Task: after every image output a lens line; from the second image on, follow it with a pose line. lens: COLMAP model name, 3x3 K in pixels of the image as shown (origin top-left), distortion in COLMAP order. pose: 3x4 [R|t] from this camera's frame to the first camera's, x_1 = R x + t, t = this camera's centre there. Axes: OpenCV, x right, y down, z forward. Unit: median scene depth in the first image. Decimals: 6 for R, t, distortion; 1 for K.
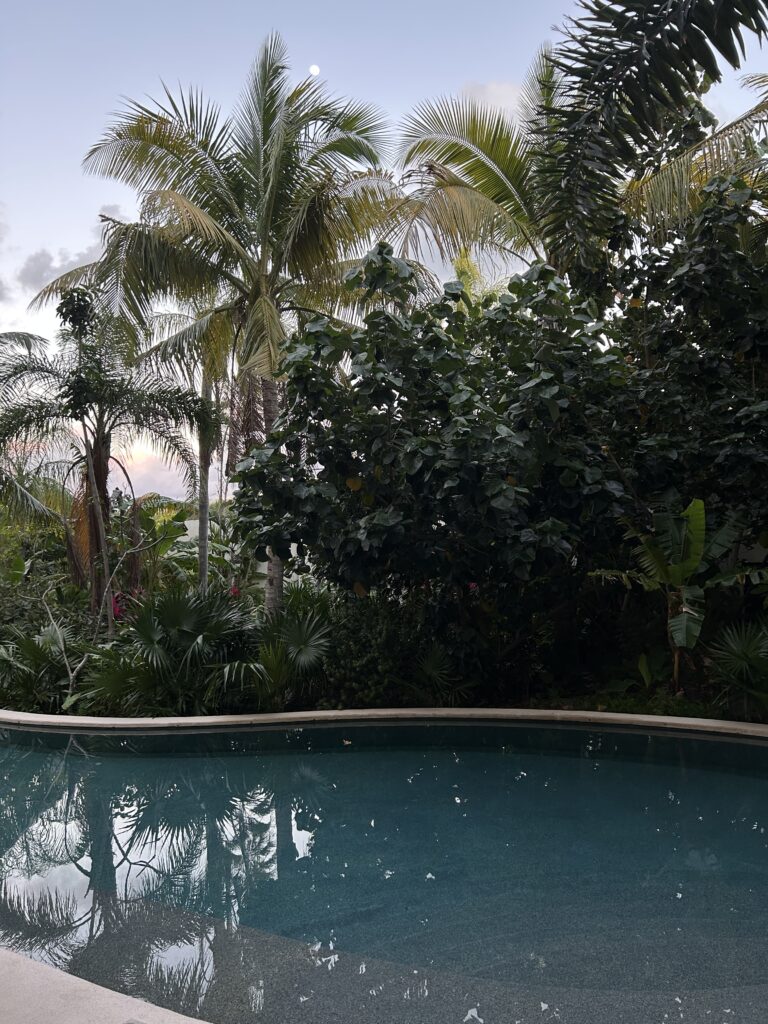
lens RADIAL K [[787.1, 0, 391.5], [0, 787.1, 511.4], [0, 0, 1]] dist [0.069991, -0.058548]
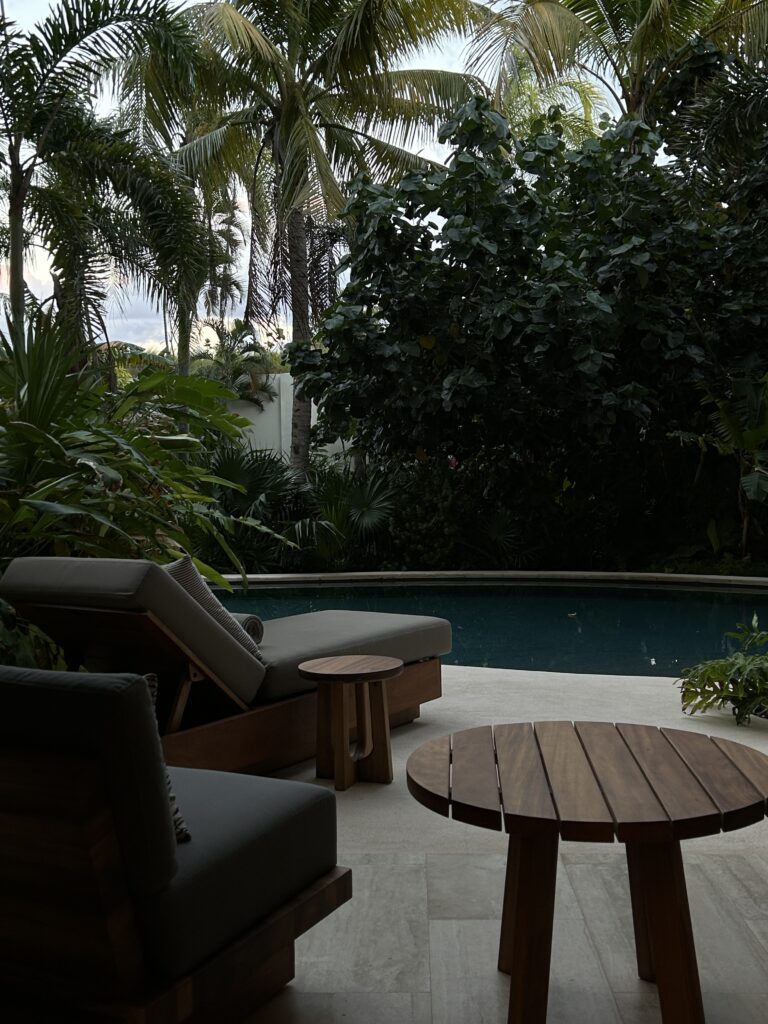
lens RADIAL K [[1050.0, 0, 380.8], [0, 1050.0, 507.3], [0, 0, 1]] dist [0.078898, 0.000000]
pose [[0.999803, 0.019542, 0.003536, -0.118007], [-0.019837, 0.991061, 0.131925, -0.004827], [-0.000927, -0.131969, 0.991253, -0.356334]]
